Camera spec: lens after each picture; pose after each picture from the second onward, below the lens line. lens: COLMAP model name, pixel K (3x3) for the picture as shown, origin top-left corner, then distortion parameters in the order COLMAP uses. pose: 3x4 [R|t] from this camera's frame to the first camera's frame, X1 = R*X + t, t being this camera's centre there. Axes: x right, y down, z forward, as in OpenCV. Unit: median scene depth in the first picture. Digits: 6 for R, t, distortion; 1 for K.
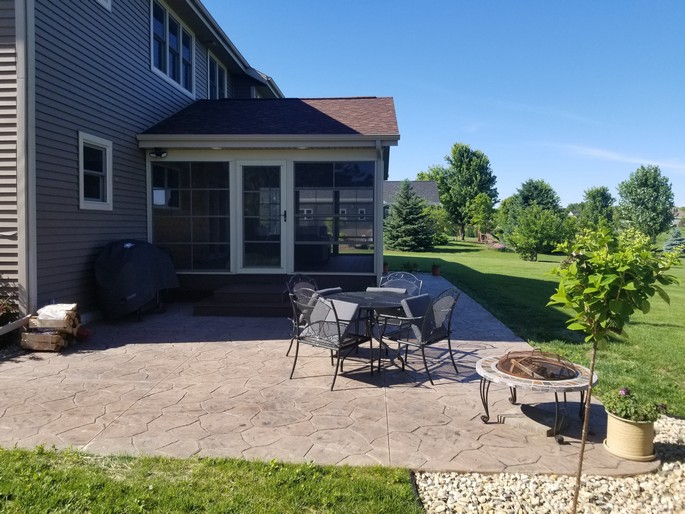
lens RADIAL K [[529.0, 0, 341.4], [0, 529.0, 240.6], [0, 0, 1]] dist [0.008726, 0.001623]
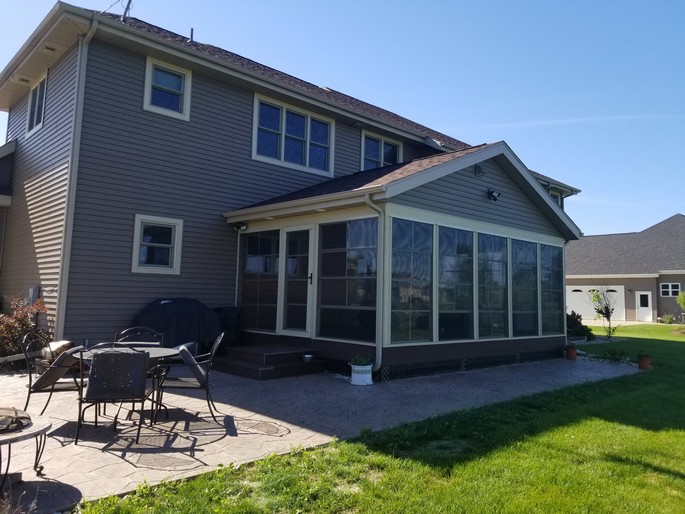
lens RADIAL K [[529.0, 0, 341.4], [0, 529.0, 240.6], [0, 0, 1]] dist [0.008726, 0.001623]
pose [[0.732533, -0.063379, -0.677774, 0.612649], [-0.040431, 0.989848, -0.136259, 0.015840], [0.679530, 0.127217, 0.722534, 0.312333]]
